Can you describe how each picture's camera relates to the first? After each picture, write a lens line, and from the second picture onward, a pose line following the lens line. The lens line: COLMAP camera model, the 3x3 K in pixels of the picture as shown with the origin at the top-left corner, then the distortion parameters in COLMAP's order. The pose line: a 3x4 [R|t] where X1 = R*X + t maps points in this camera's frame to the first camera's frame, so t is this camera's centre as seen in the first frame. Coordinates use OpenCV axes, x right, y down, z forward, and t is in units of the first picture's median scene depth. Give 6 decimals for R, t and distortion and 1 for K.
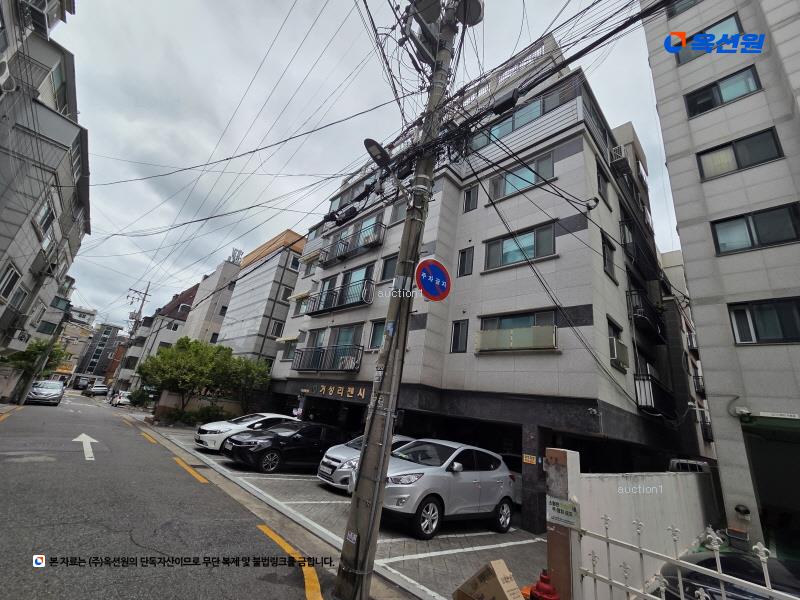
lens RADIAL K [[326.1, 0, 397.7], [0, 326.1, 301.3], [0, 0, 1]] dist [0.000639, -0.000025]
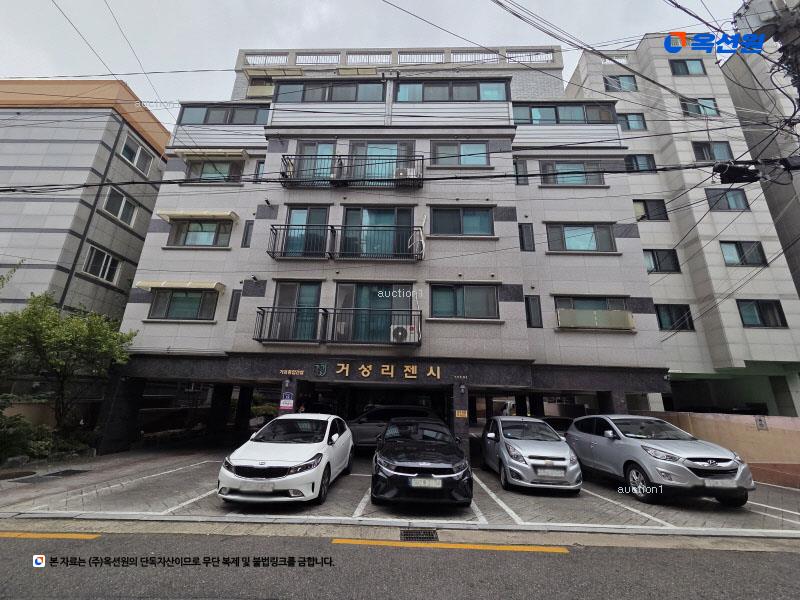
lens RADIAL K [[326.1, 0, 397.7], [0, 326.1, 301.3], [0, 0, 1]] dist [0.000639, -0.000025]
pose [[0.724839, 0.080362, 0.684215, -0.732226], [-0.159803, 0.985697, 0.053520, 0.080222], [-0.670128, -0.148133, 0.727314, 0.499038]]
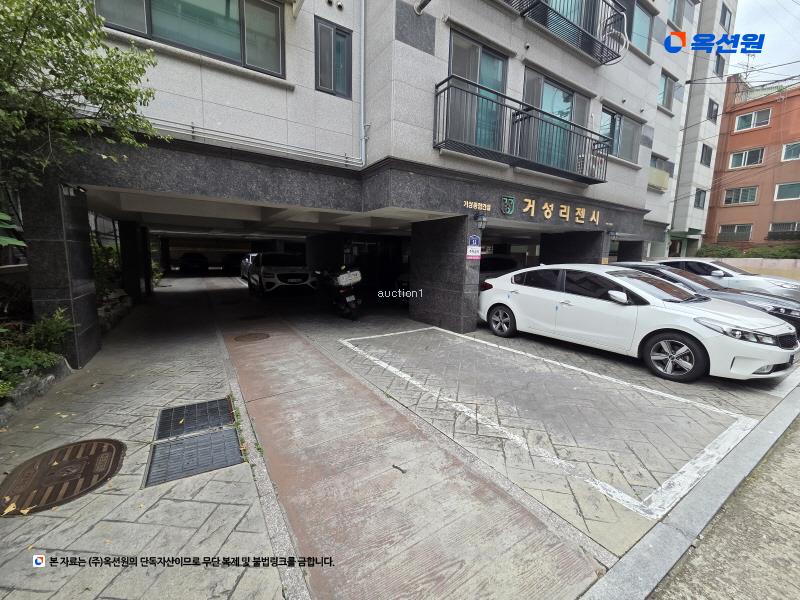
lens RADIAL K [[326.1, 0, 397.7], [0, 326.1, 301.3], [0, 0, 1]] dist [0.000639, -0.000025]
pose [[0.223796, -0.277898, 0.934178, -0.930247], [-0.322868, 0.883230, 0.340089, 0.338477], [-0.919604, -0.377727, 0.107939, 1.244477]]
